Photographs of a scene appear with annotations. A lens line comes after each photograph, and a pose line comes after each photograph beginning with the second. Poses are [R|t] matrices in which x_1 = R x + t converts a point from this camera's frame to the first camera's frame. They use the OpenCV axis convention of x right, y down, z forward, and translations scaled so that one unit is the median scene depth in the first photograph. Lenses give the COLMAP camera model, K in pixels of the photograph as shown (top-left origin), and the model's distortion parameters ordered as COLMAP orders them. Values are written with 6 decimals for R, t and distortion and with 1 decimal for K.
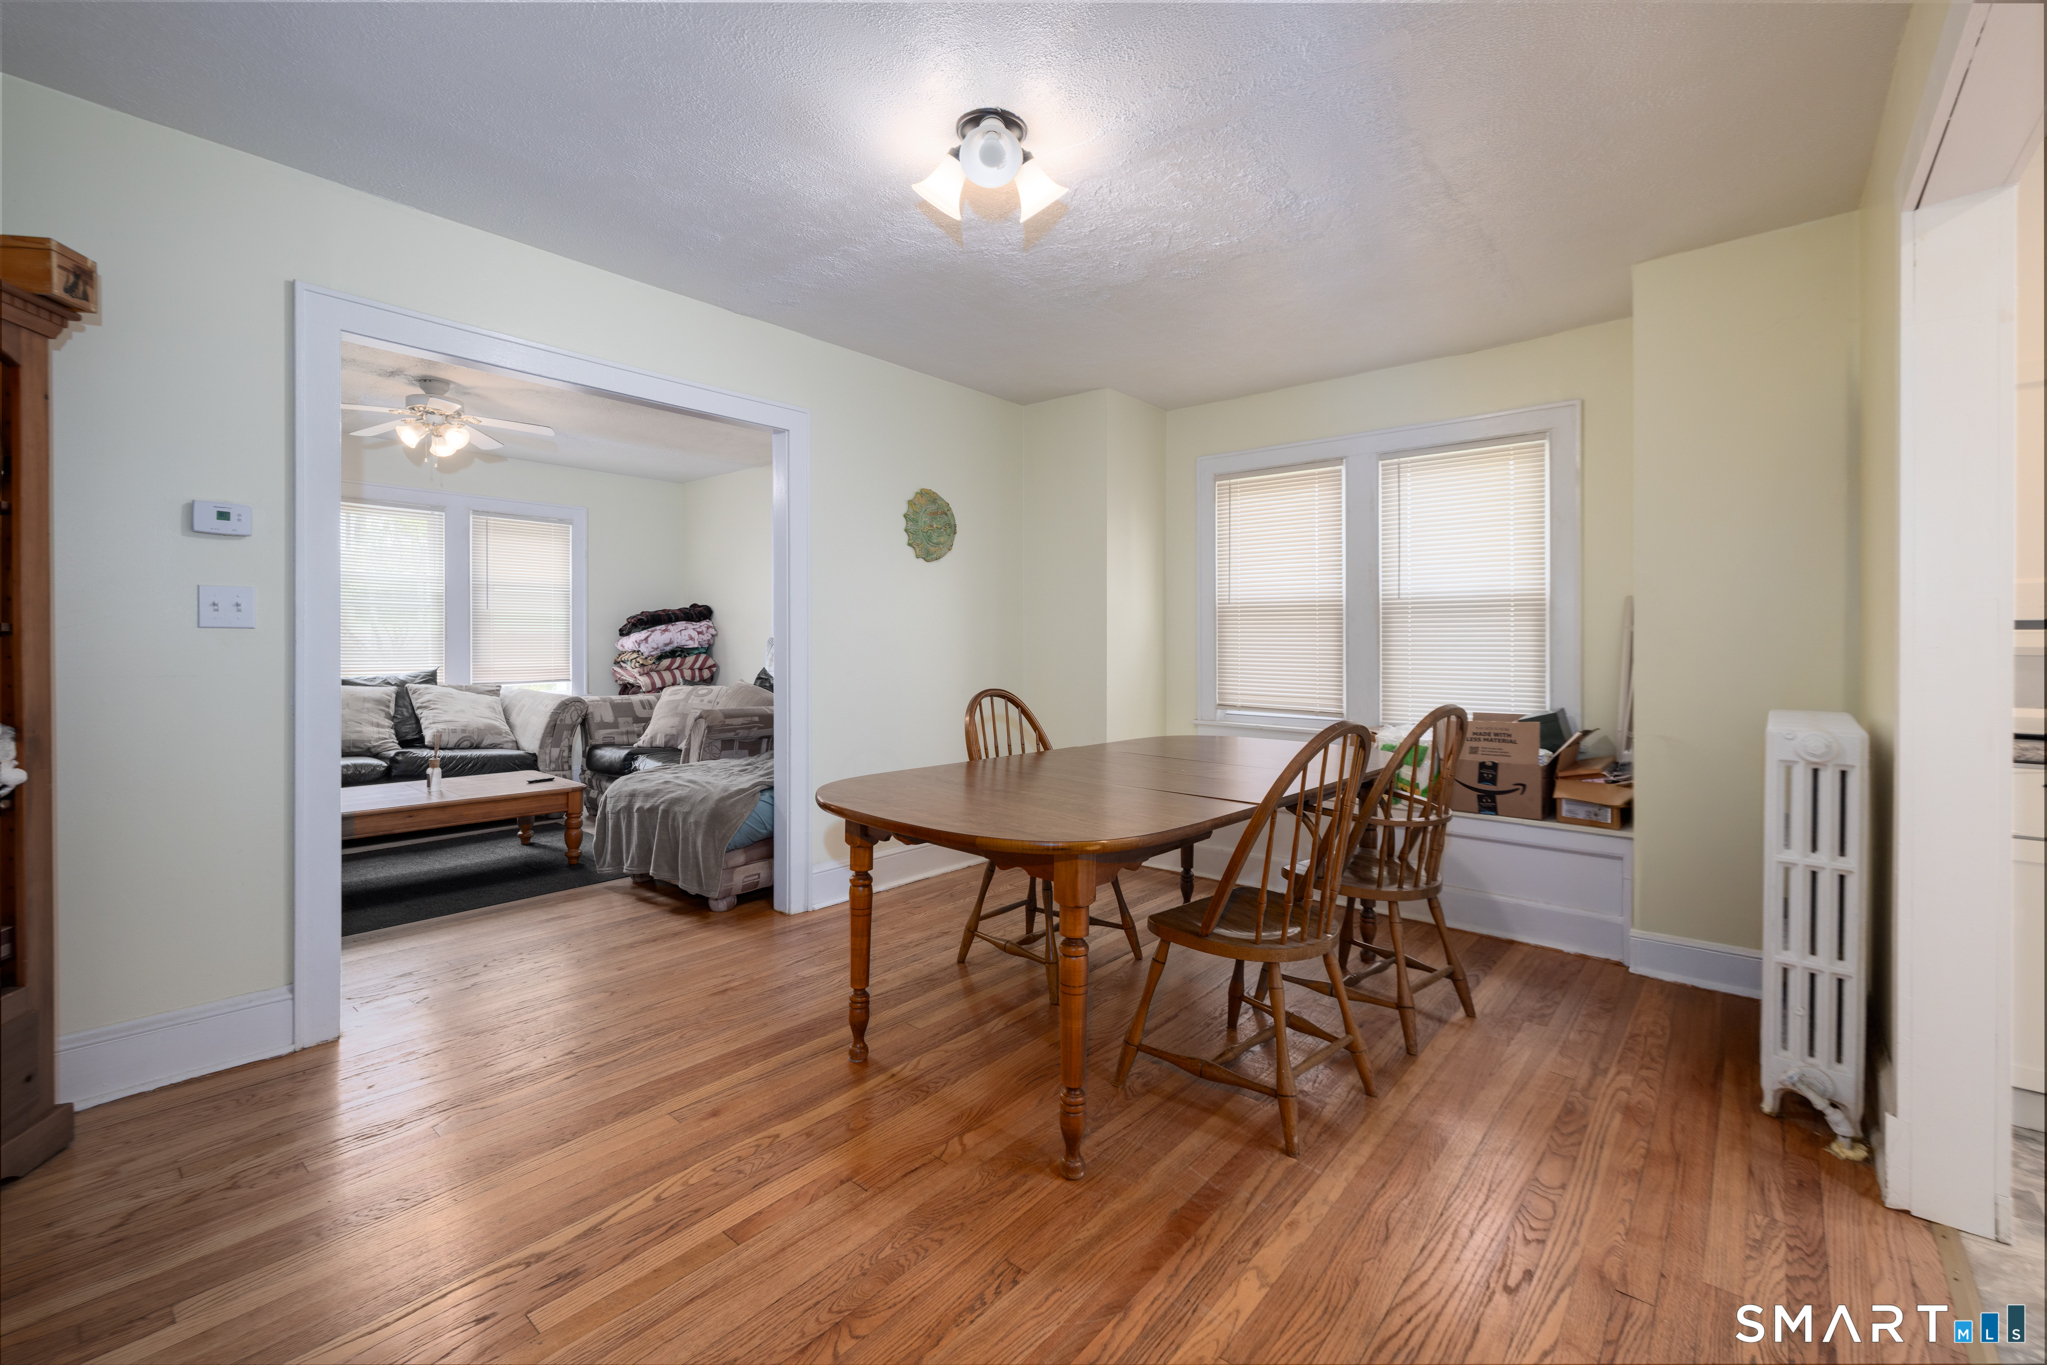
lens RADIAL K [[880.9, 0, 1026.5], [0, 880.9, 668.7], [0, 0, 1]] dist [0.013165, 0.000495]
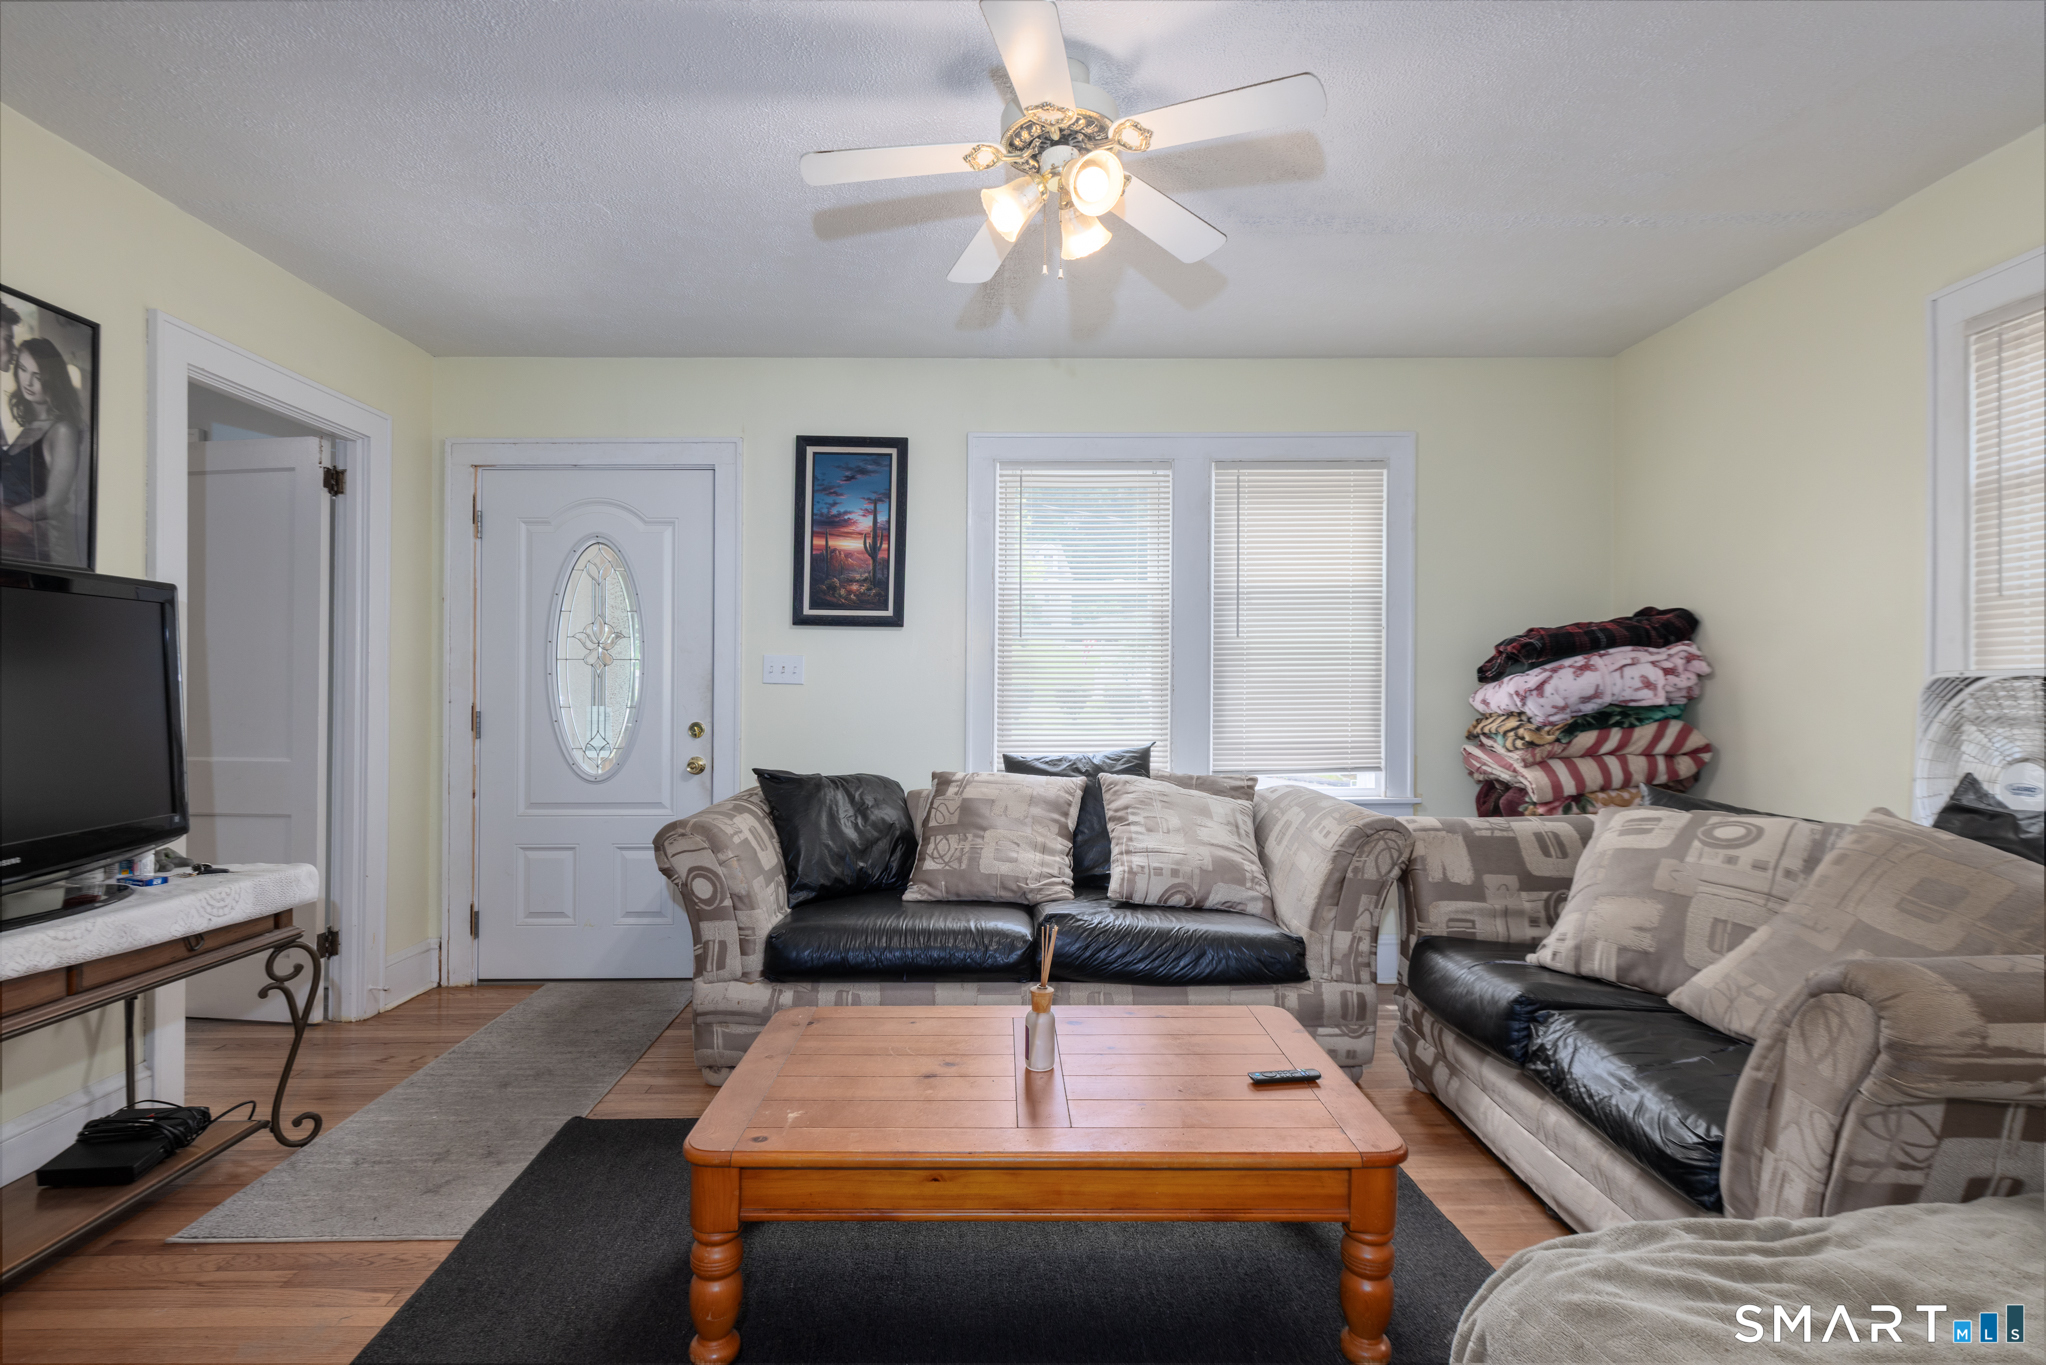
lens RADIAL K [[880.5, 0, 1026.9], [0, 880.5, 696.6], [0, 0, 1]] dist [0.013165, 0.000495]
pose [[0.640079, -0.003447, -0.768301, -0.271516], [-0.013567, 0.999783, -0.015789, -0.019726], [0.768189, 0.020529, 0.639893, 0.549037]]
